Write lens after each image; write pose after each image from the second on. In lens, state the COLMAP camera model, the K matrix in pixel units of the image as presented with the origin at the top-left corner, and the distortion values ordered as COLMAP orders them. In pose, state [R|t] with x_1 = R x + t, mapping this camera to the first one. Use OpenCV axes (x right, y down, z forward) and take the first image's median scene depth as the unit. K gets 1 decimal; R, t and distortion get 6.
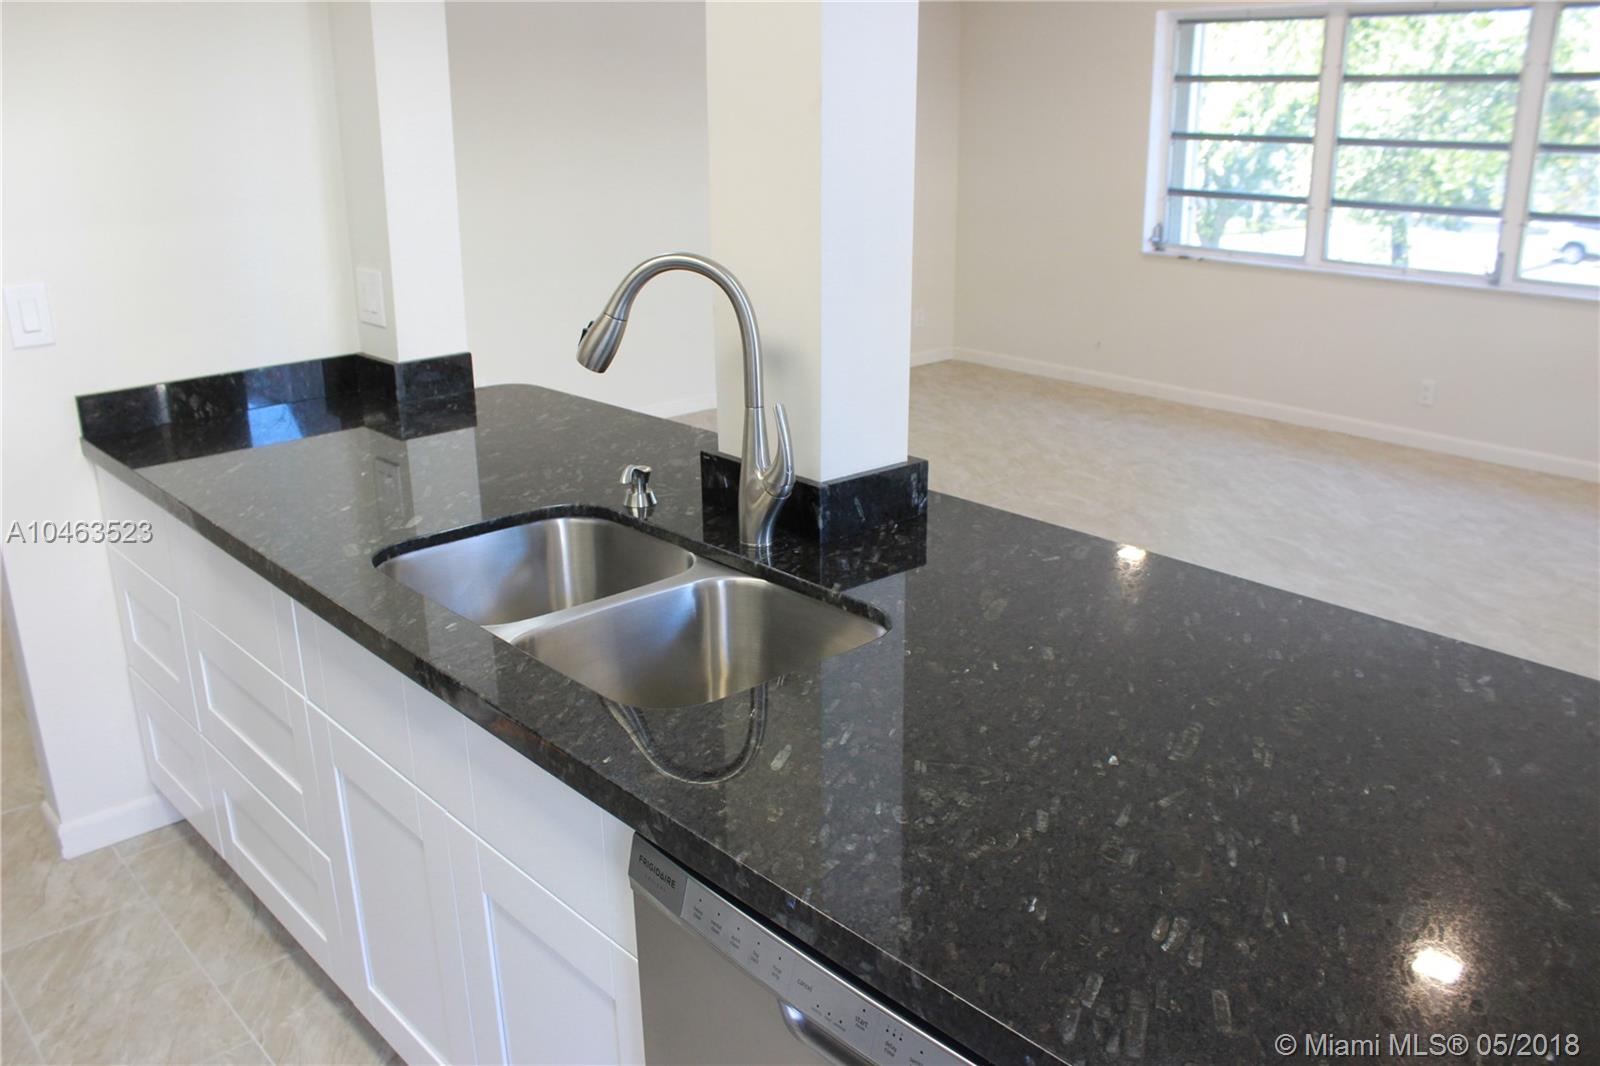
lens RADIAL K [[1307.6, 0, 800.0], [0, 1307.6, 533.0], [0, 0, 1]] dist [-0.153076, 0.126882]
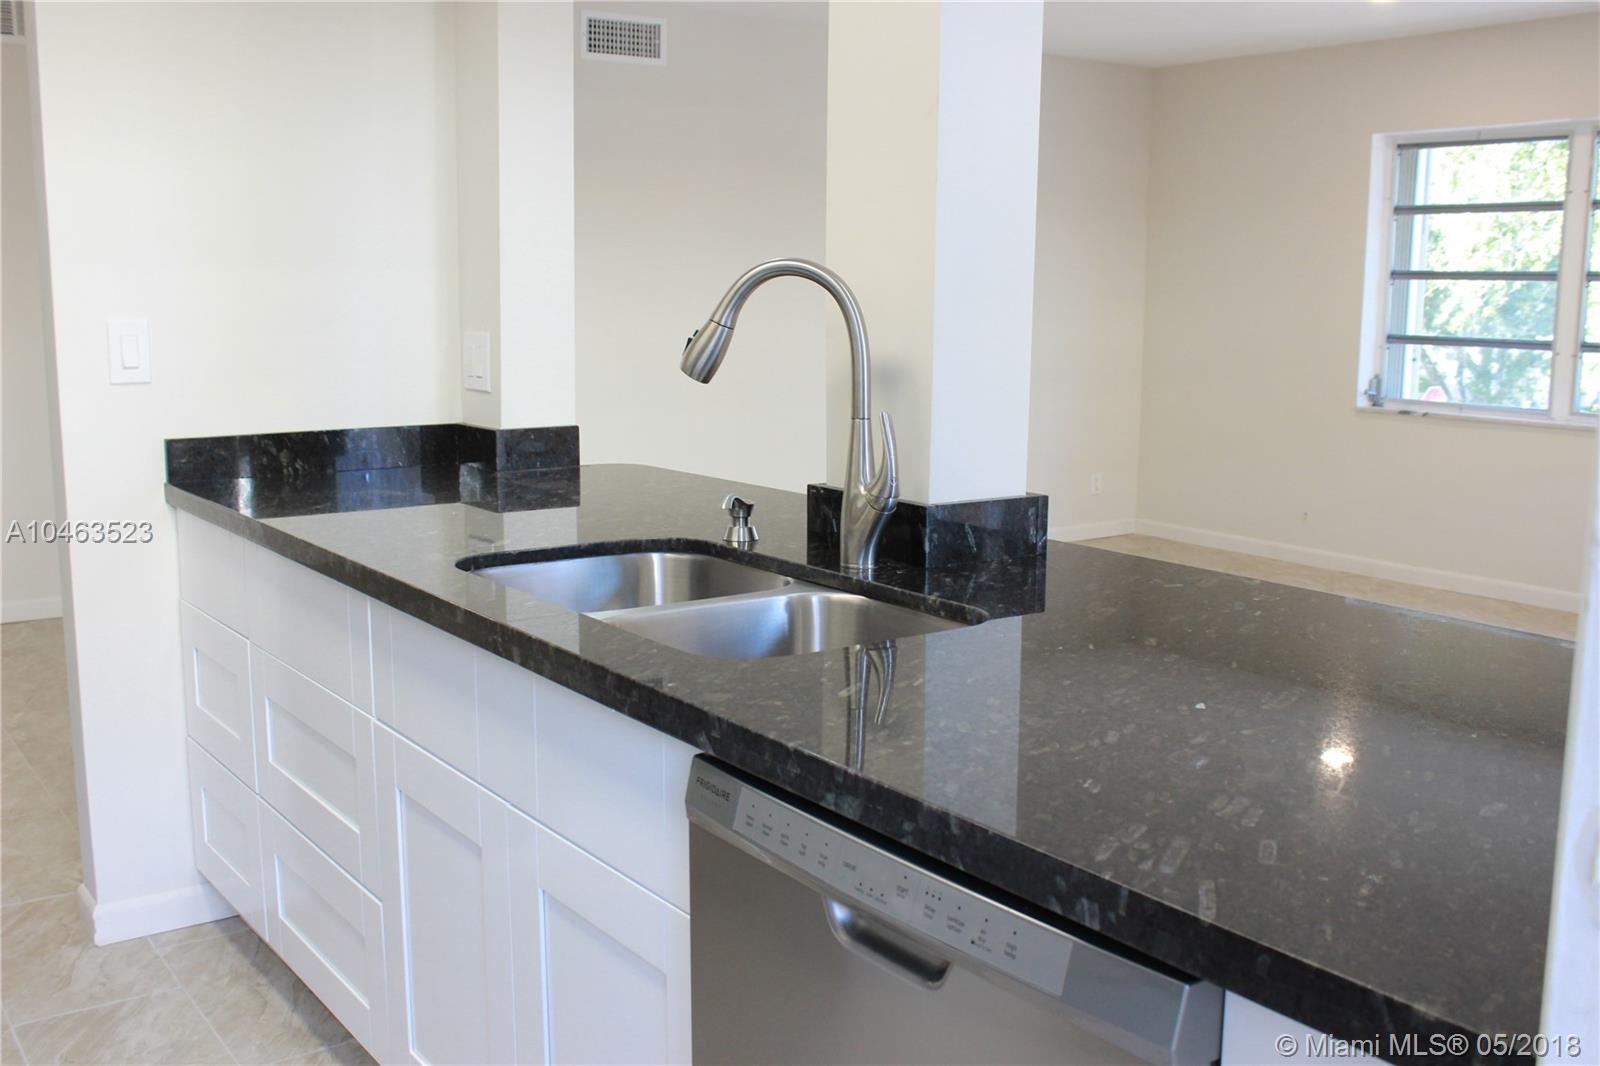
lens RADIAL K [[1536.4, 0, 800.0], [0, 1536.4, 533.0], [0, 0, 1]] dist [-0.124273, 0.134104]
pose [[0.993278, 0.033549, -0.110784, 0.036520], [-0.050143, 0.987325, -0.150584, 0.119373], [0.104328, 0.155126, 0.982370, -0.071607]]
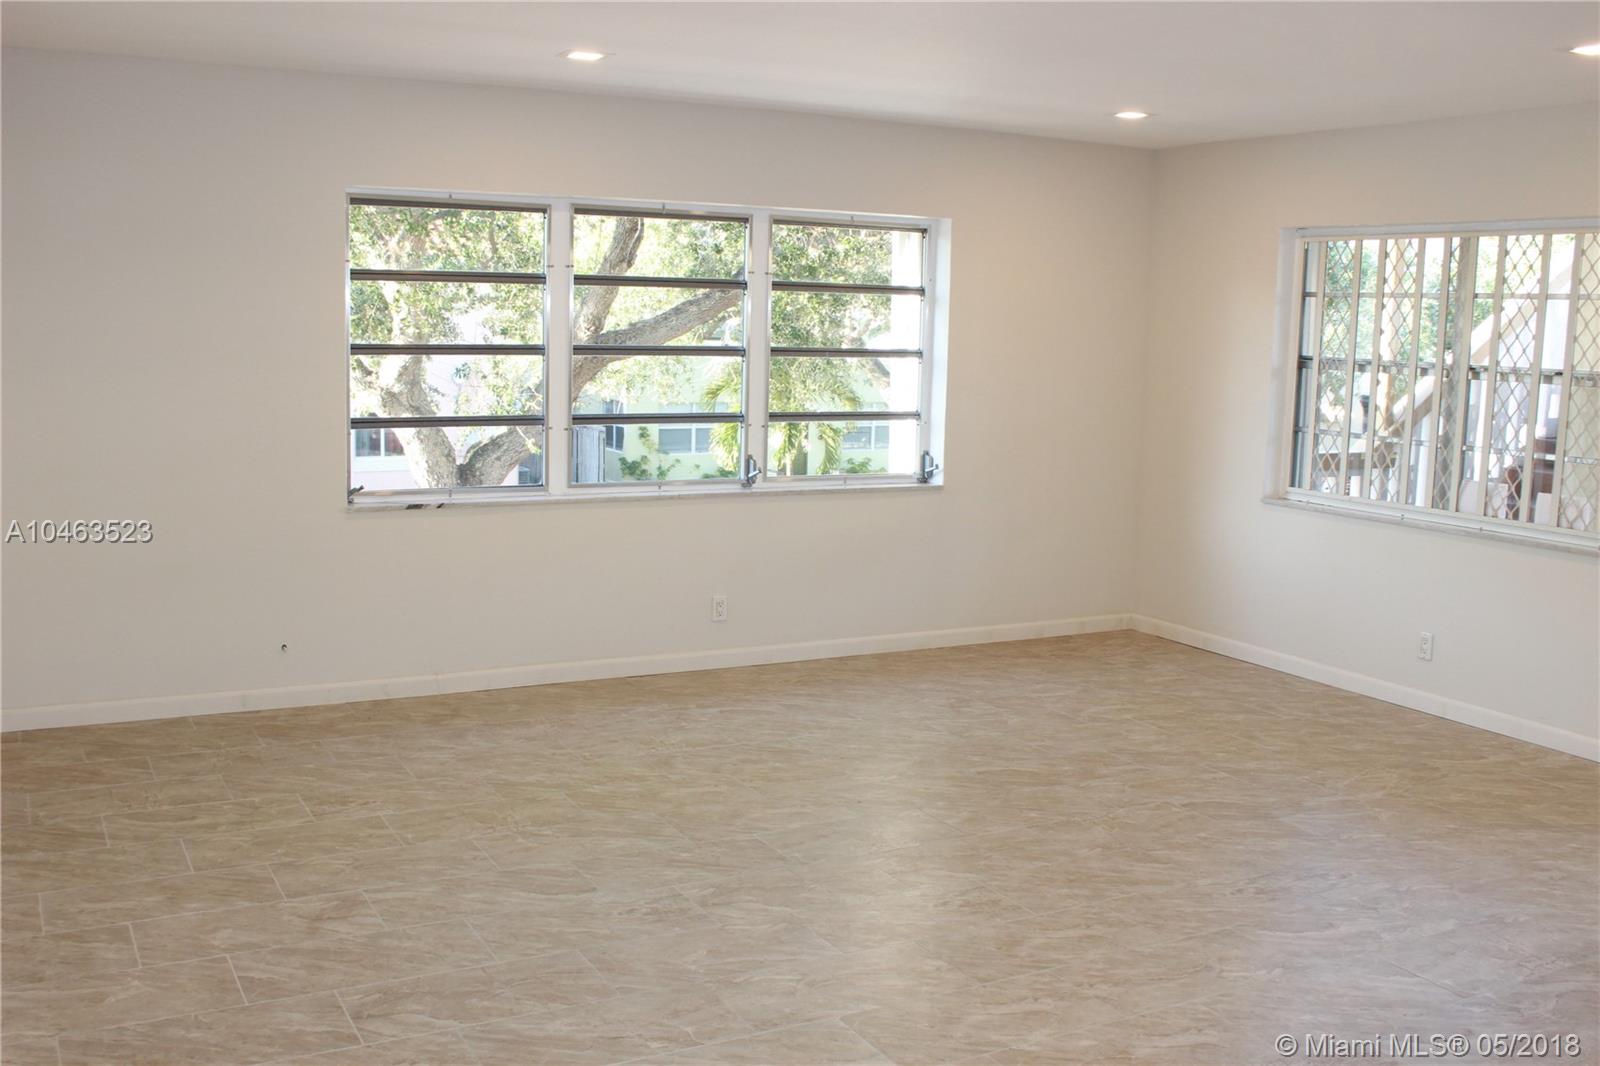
lens RADIAL K [[1536.4, 0, 800.0], [0, 1536.4, 533.0], [0, 0, 1]] dist [-0.124273, 0.134104]
pose [[0.255691, -0.125024, 0.958640, -1.629214], [0.280785, 0.958462, 0.050109, -0.582833], [-0.925085, 0.256359, 0.280175, 1.747404]]
